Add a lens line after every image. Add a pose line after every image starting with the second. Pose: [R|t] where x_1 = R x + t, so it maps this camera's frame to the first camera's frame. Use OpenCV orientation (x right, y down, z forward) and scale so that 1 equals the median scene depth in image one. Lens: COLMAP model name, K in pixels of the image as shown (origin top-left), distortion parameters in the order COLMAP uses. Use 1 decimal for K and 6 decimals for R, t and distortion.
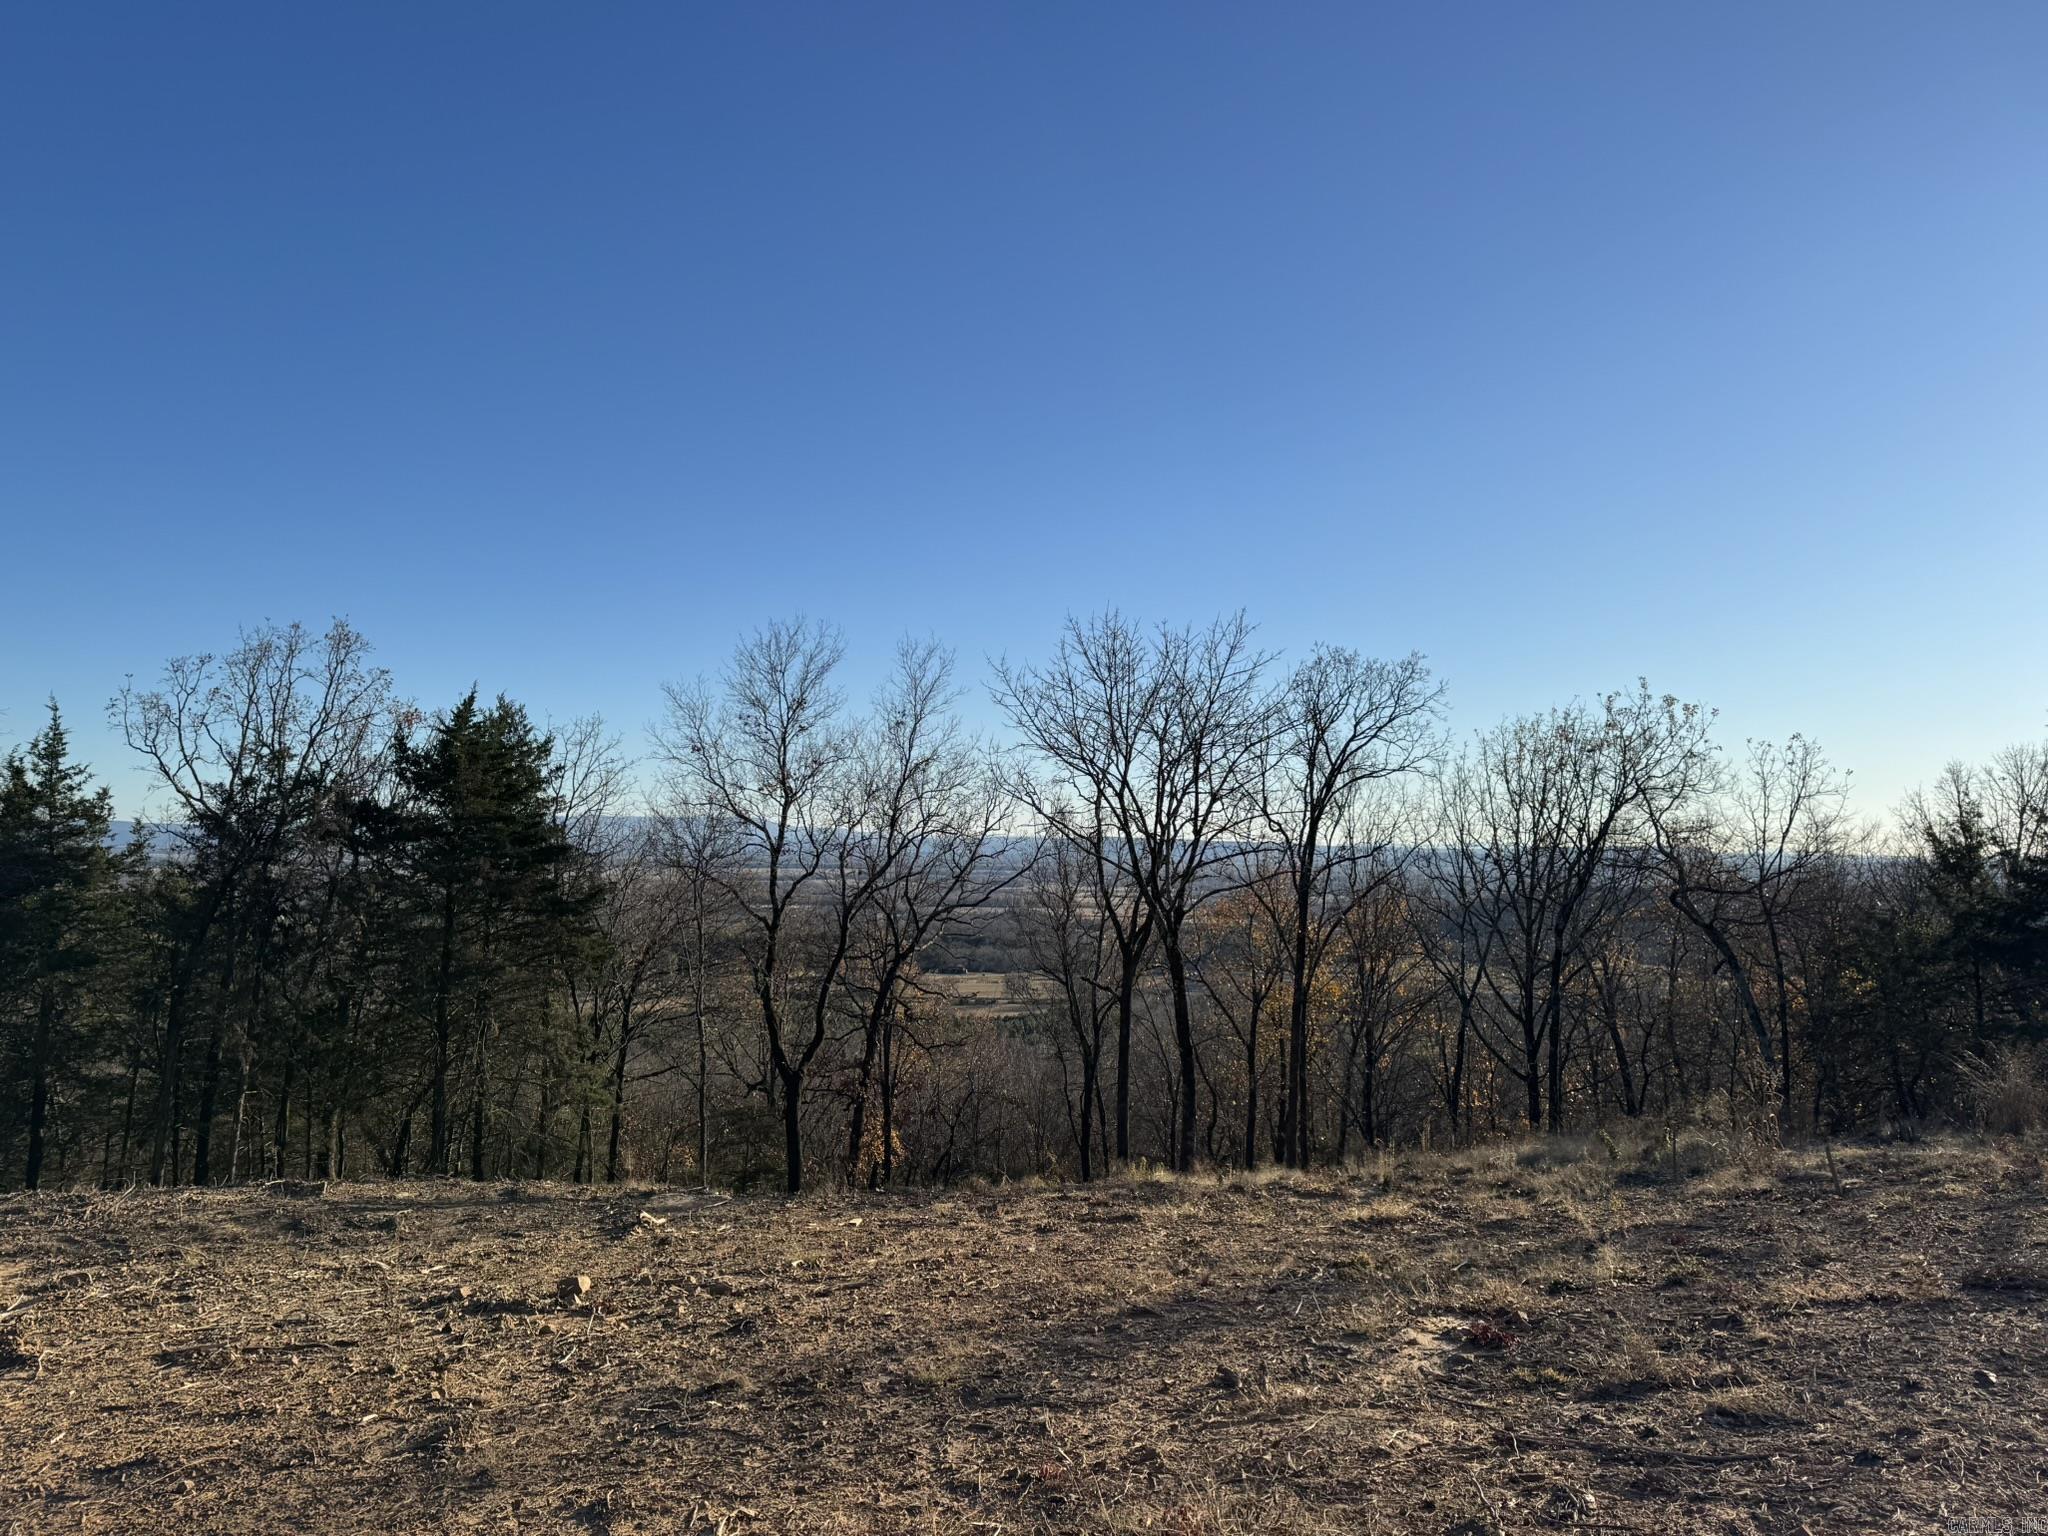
lens RADIAL K [[1448.0, 0, 1003.0], [0, 1448.0, 761.8], [0, 0, 1]] dist [0.035268, -0.046481]
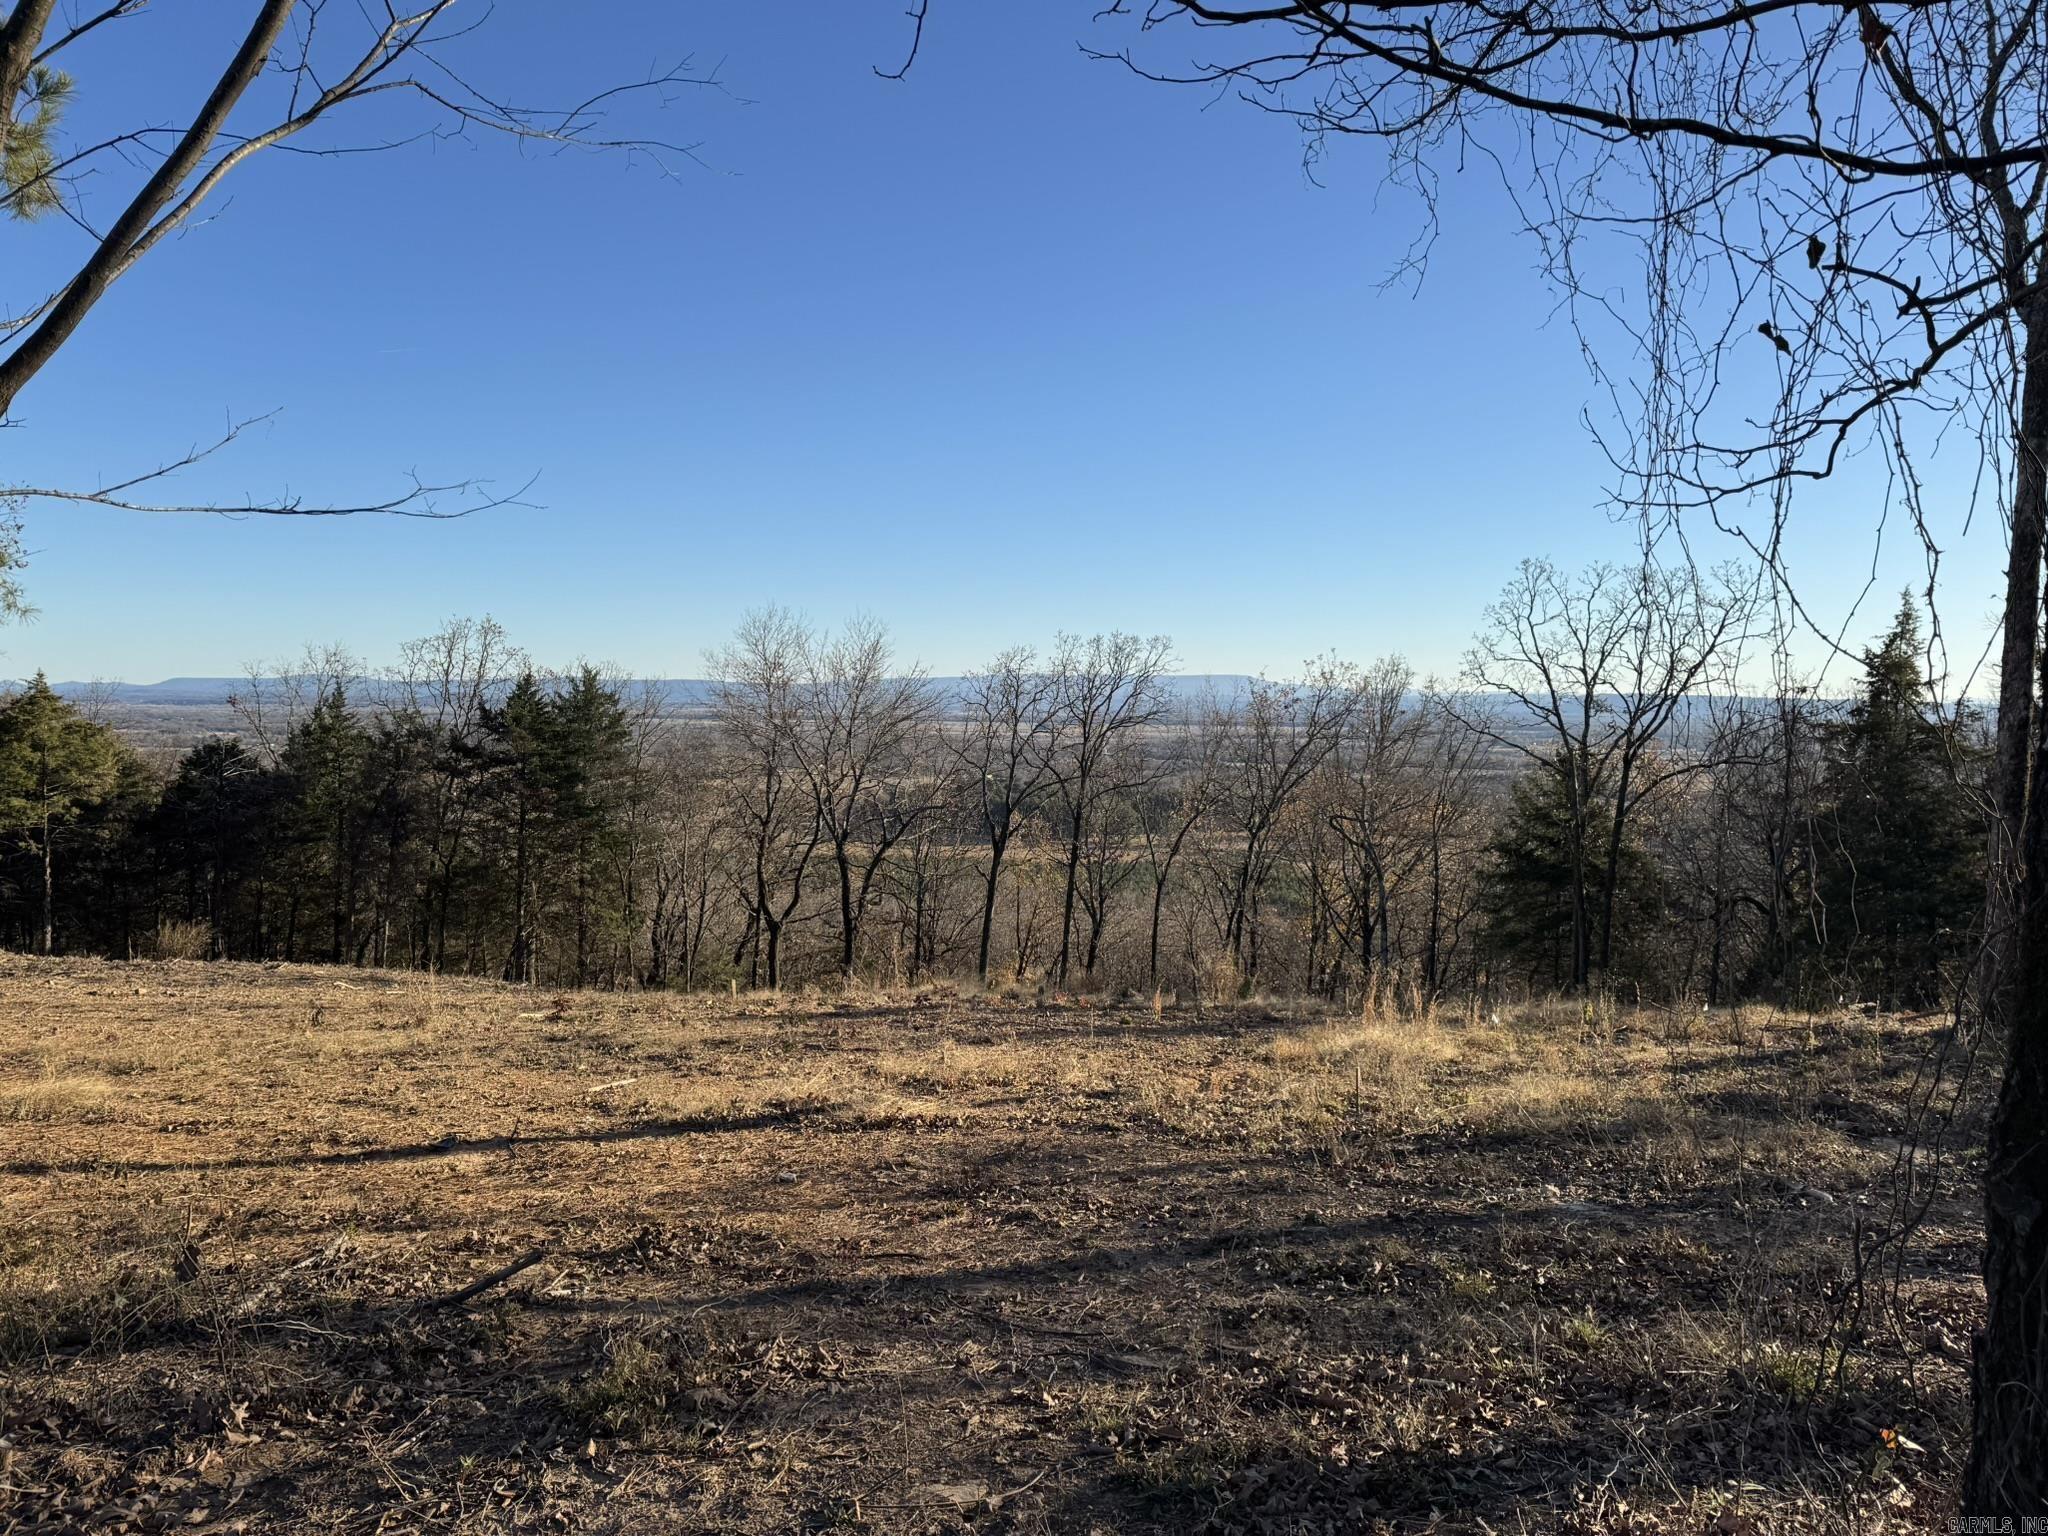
lens RADIAL K [[1448.0, 0, 1024.2], [0, 1448.0, 772.7], [0, 0, 1]] dist [0.035268, -0.046481]
pose [[0.945275, 0.018606, -0.325743, 0.580881], [0.016792, 0.994275, 0.105521, -0.086285], [0.325842, -0.105217, 0.939551, -0.272151]]
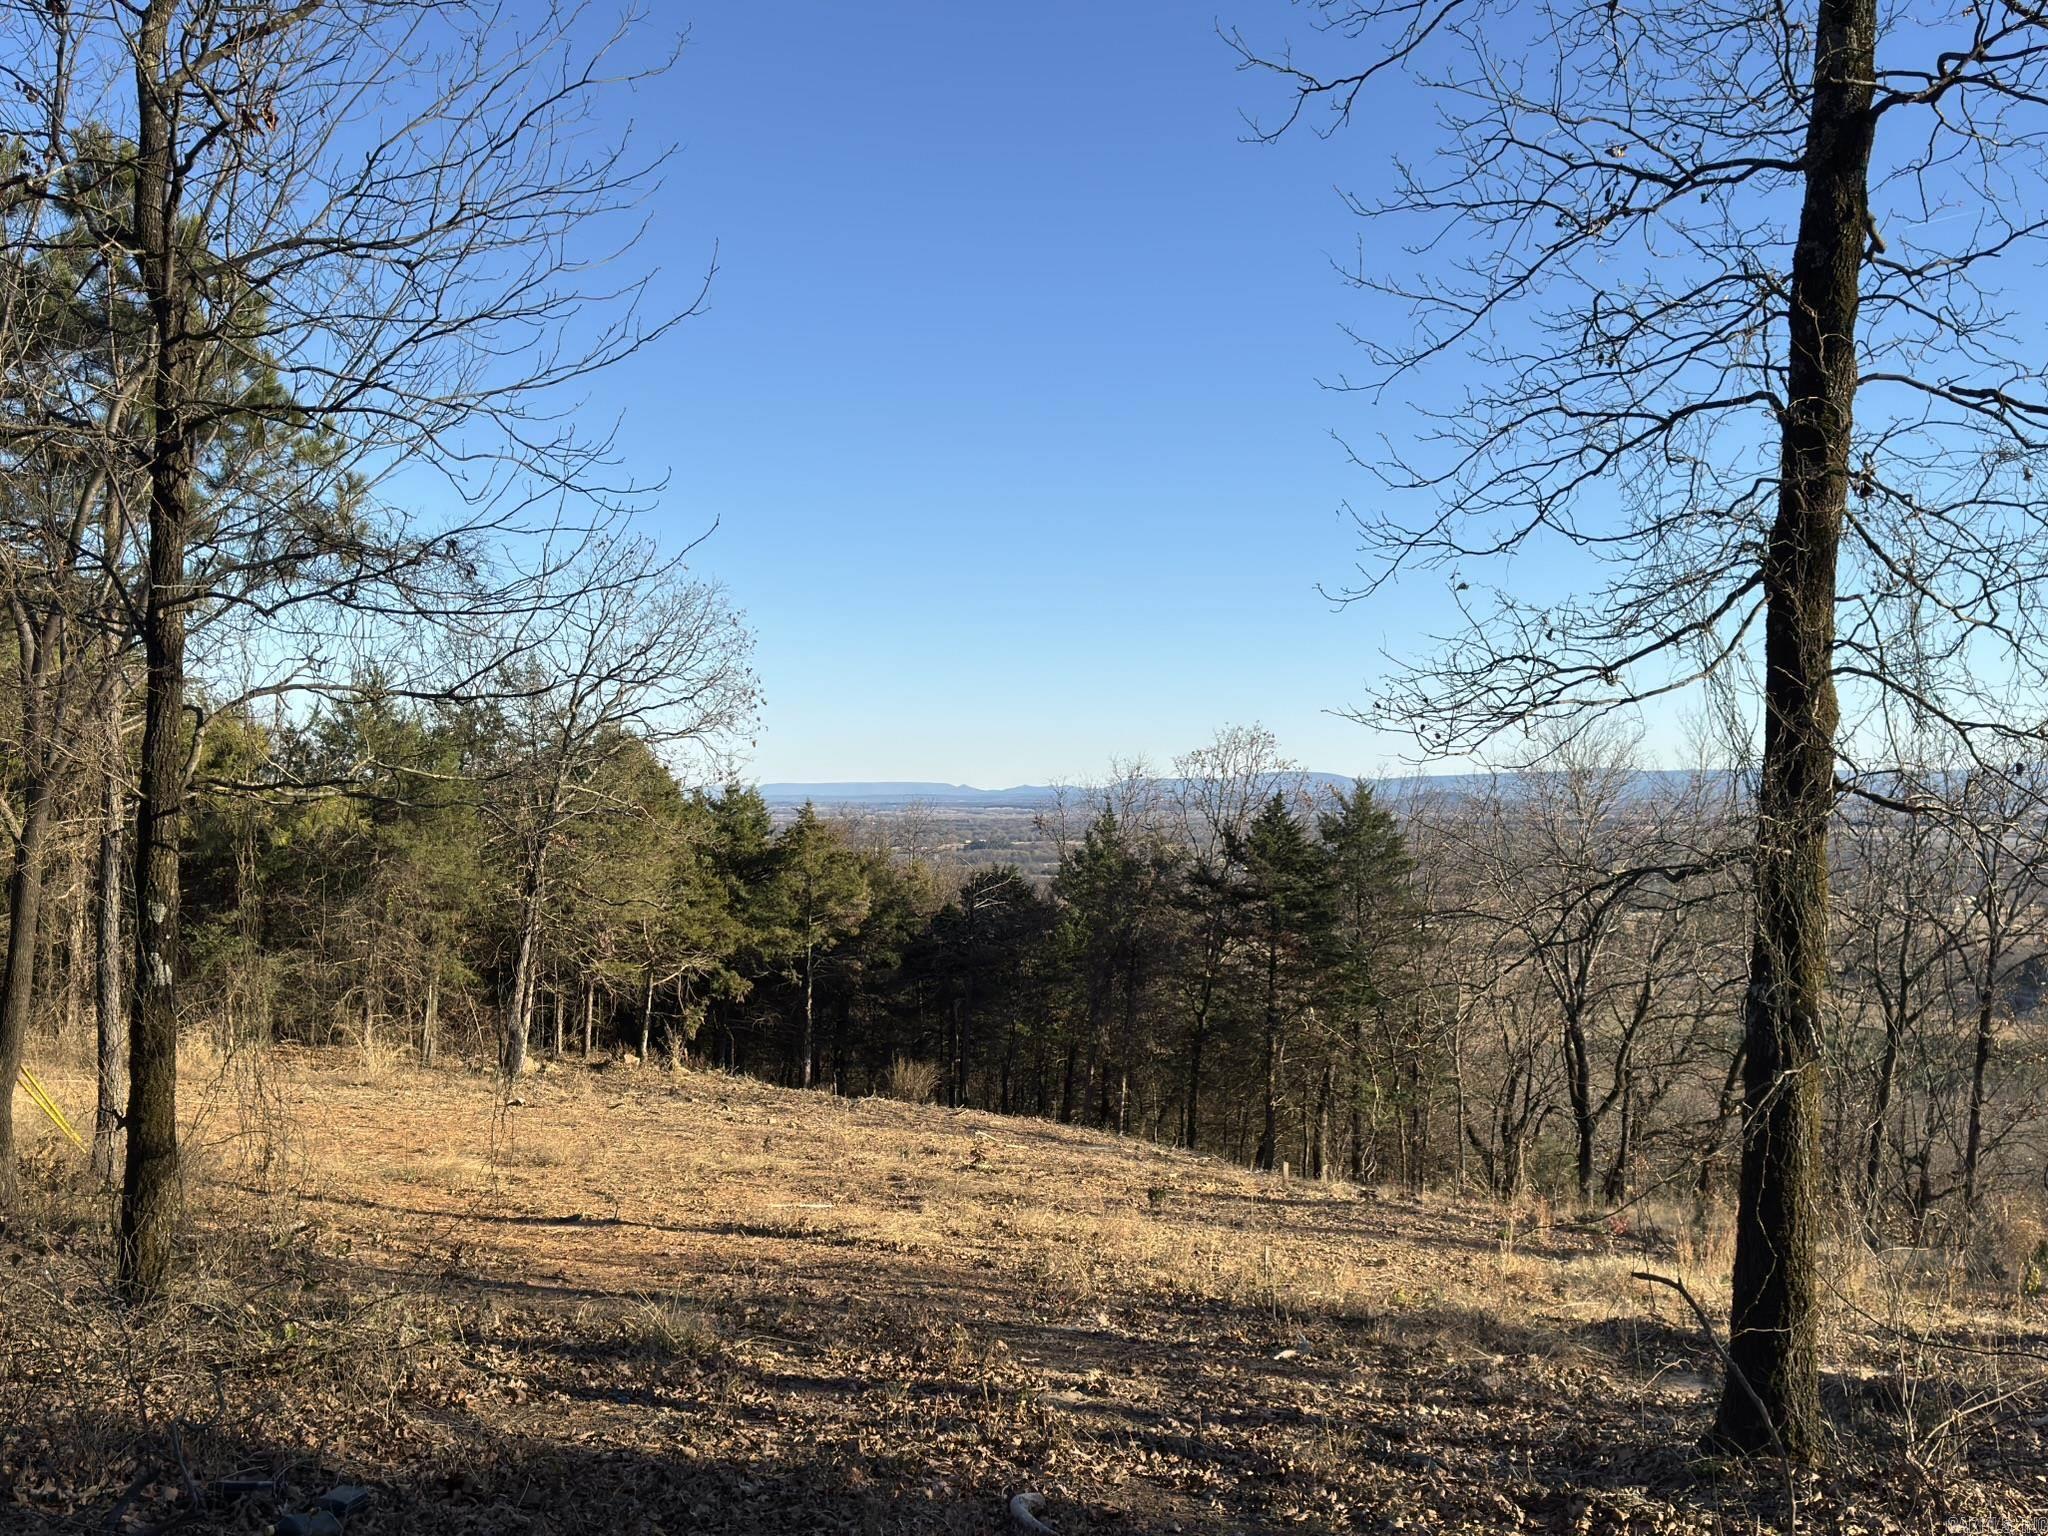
lens RADIAL K [[2036.6, 0, 1039.5], [0, 2036.6, 763.9], [0, 0, 1]] dist [0.017103, 0.000000]
pose [[0.612508, -0.020510, -0.790199, 0.864808], [0.055911, 0.998284, 0.017428, -0.104900], [0.788485, -0.054855, 0.612603, -0.272184]]
